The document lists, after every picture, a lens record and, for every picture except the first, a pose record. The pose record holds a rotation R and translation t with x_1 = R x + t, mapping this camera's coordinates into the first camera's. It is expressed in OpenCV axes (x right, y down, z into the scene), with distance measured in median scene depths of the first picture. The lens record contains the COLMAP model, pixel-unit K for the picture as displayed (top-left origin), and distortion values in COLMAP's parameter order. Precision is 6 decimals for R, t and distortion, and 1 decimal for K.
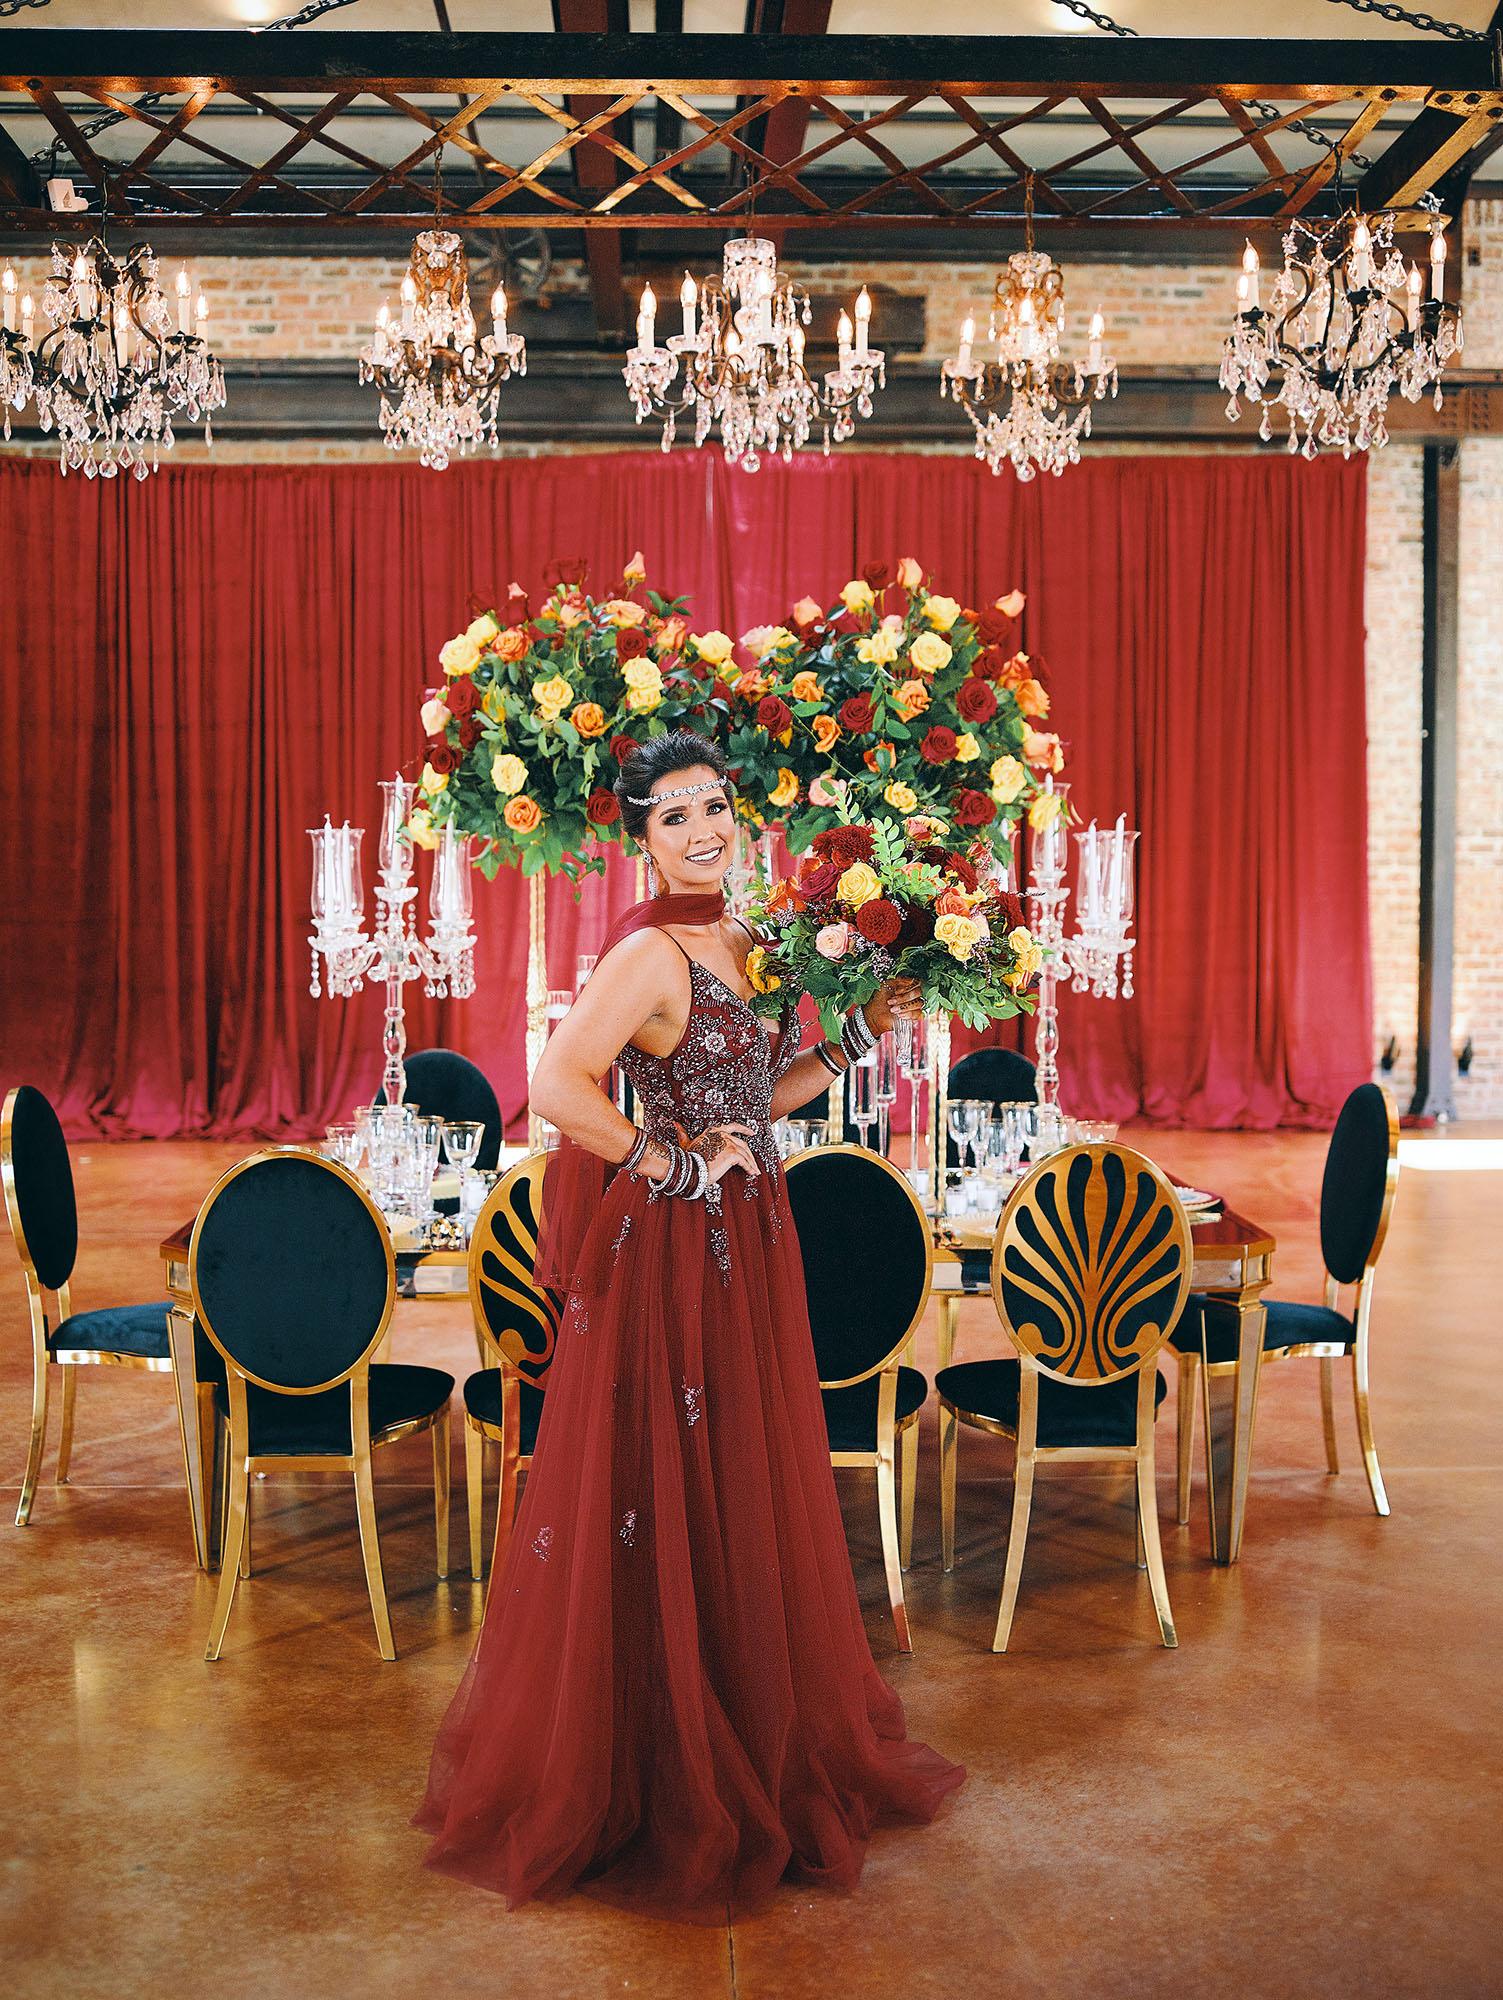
lens RADIAL K [[2180.9, 0, 785.9], [0, 2180.9, 1008.9], [0, 0, 1]] dist [-0.042302, 0.000000]
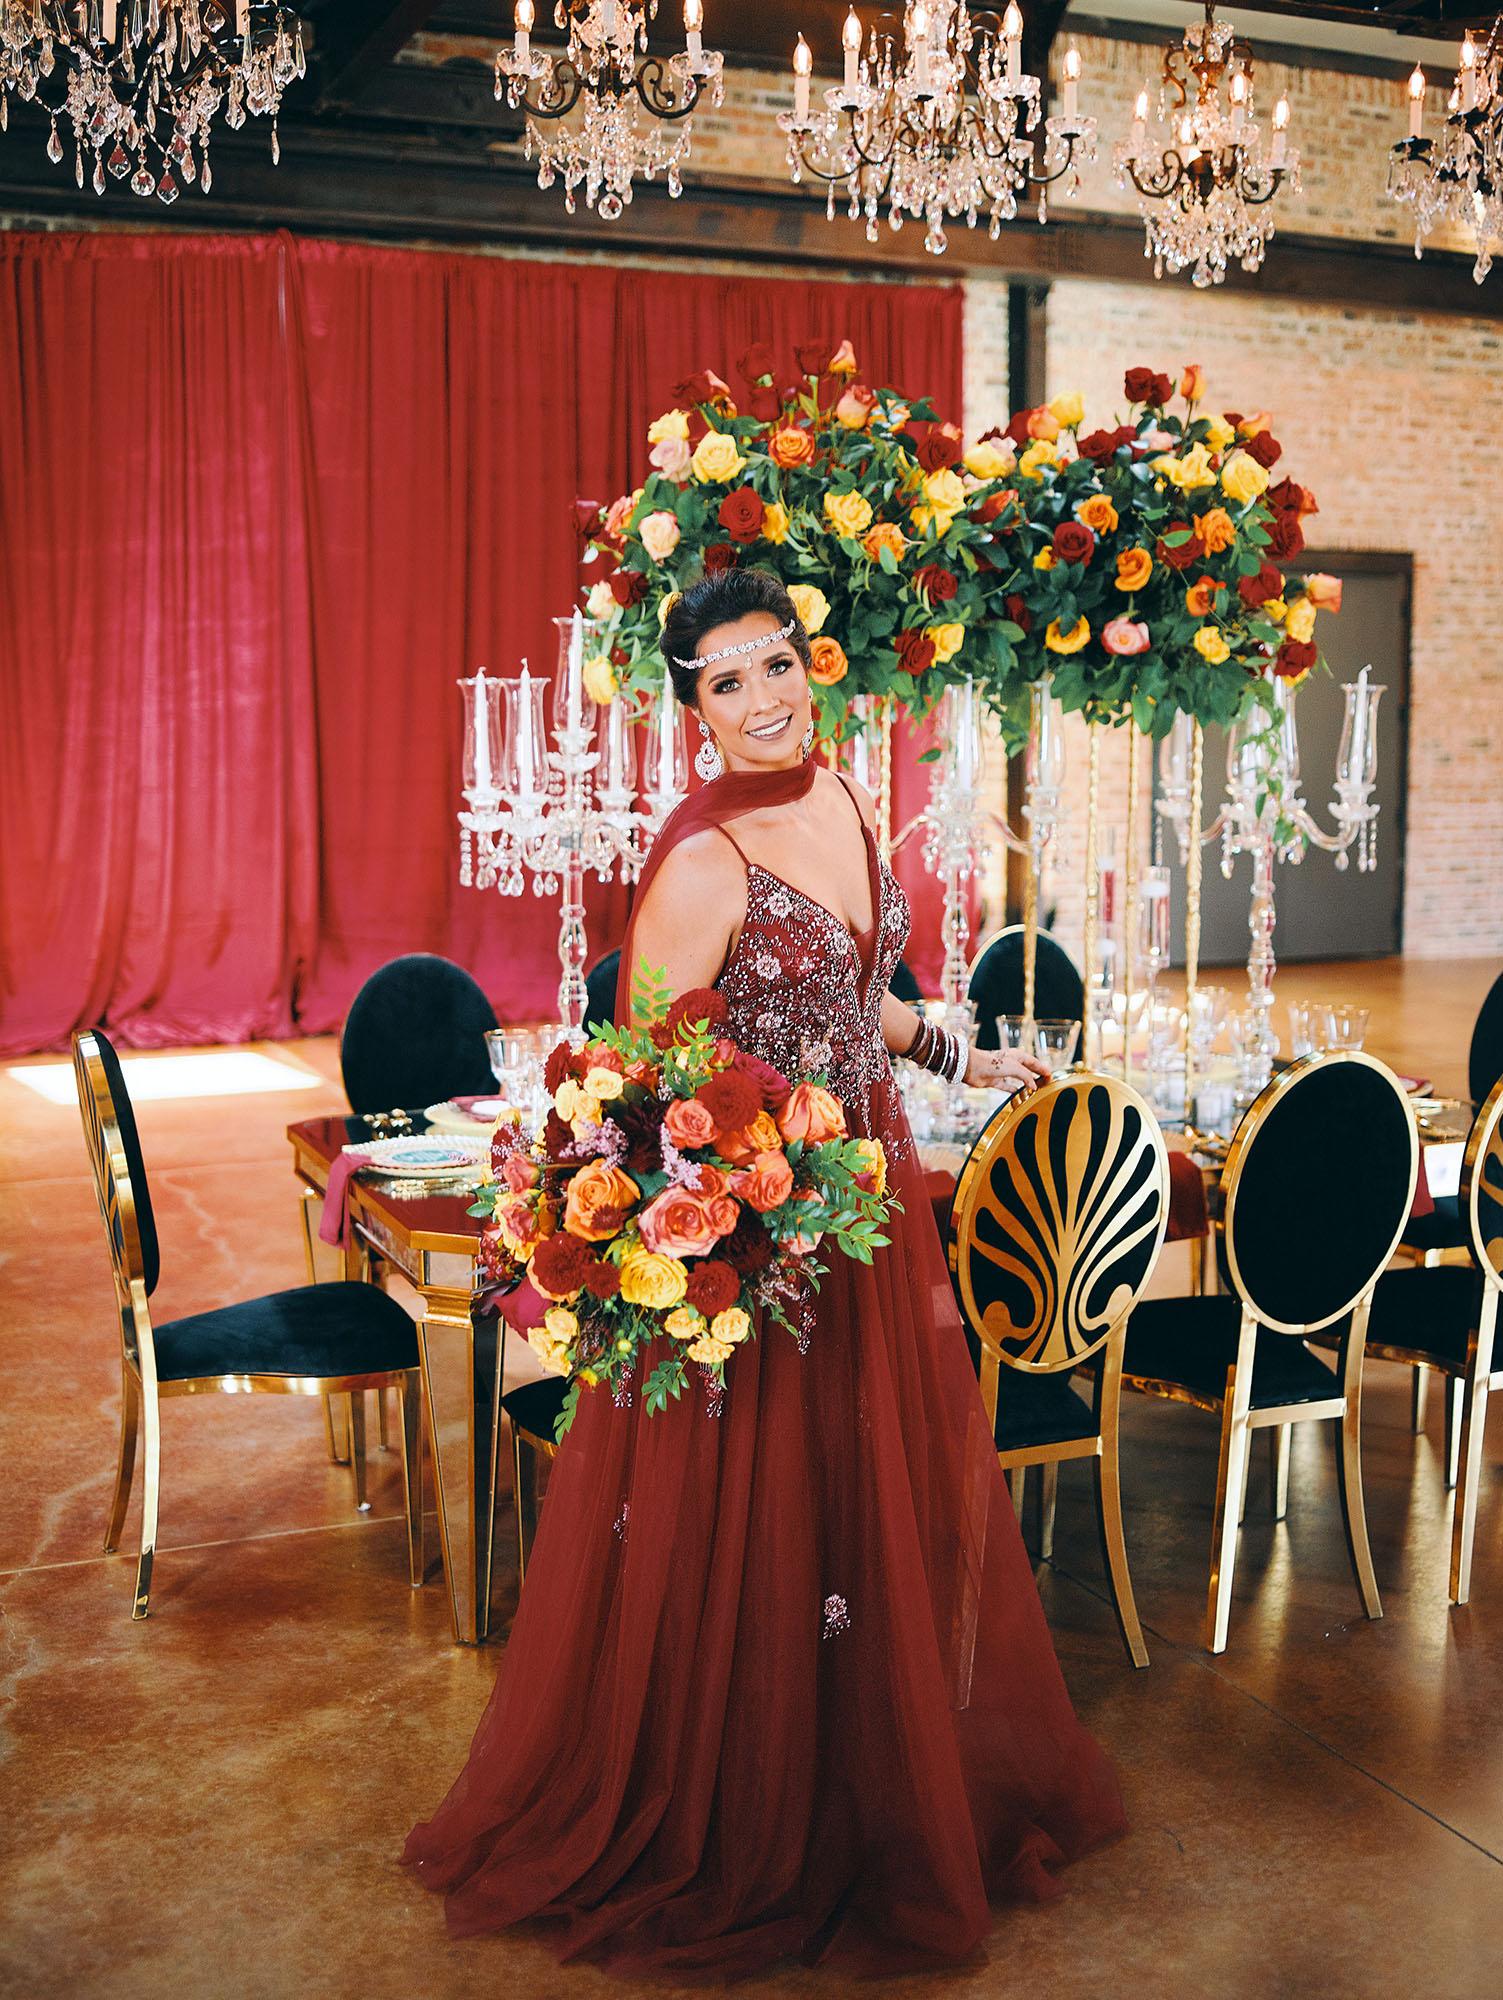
lens RADIAL K [[2180.9, 0, 794.8], [0, 2180.9, 1039.2], [0, 0, 1]] dist [-0.042302, 0.000000]
pose [[0.931810, -0.055739, 0.358641, -0.405459], [0.026512, 0.995951, 0.085904, -0.018753], [-0.361977, -0.070538, 0.929514, 0.235167]]
